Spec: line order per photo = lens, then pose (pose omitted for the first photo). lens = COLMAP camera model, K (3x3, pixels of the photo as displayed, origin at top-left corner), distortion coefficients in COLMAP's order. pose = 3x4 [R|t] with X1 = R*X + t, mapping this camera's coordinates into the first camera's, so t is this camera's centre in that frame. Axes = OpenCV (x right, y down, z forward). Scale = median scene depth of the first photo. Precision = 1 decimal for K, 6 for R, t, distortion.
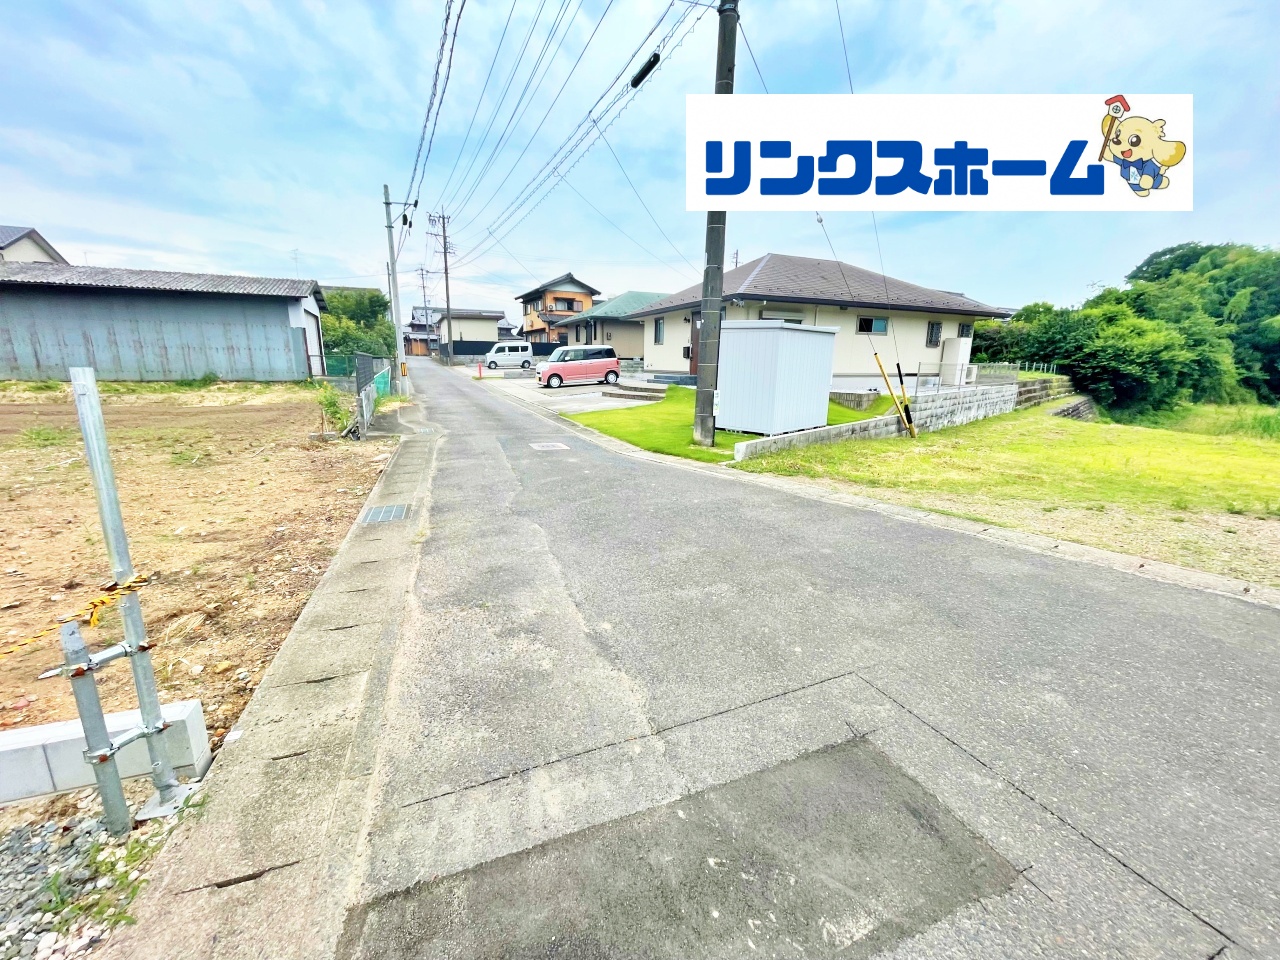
lens RADIAL K [[515.0, 0, 634.5], [0, 515.0, 481.7], [0, 0, 1]] dist [-0.002439, -0.000260]
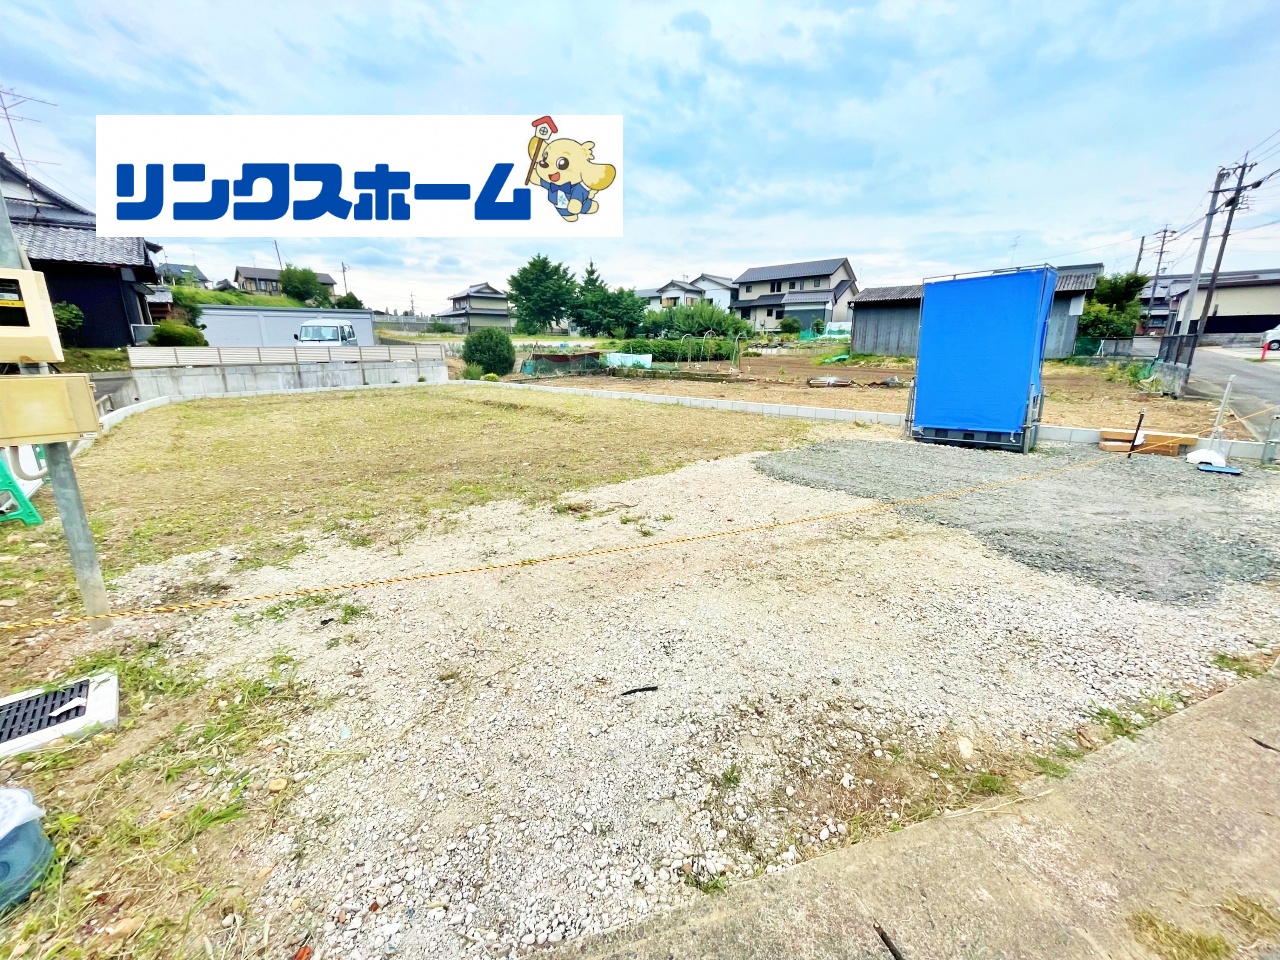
lens RADIAL K [[515.0, 0, 635.8], [0, 515.0, 484.5], [0, 0, 1]] dist [-0.002439, -0.000260]
pose [[0.446549, 0.220465, -0.867173, 0.028924], [-0.189701, 0.970464, 0.149039, 0.098991], [0.874418, 0.097950, 0.475182, -0.419875]]
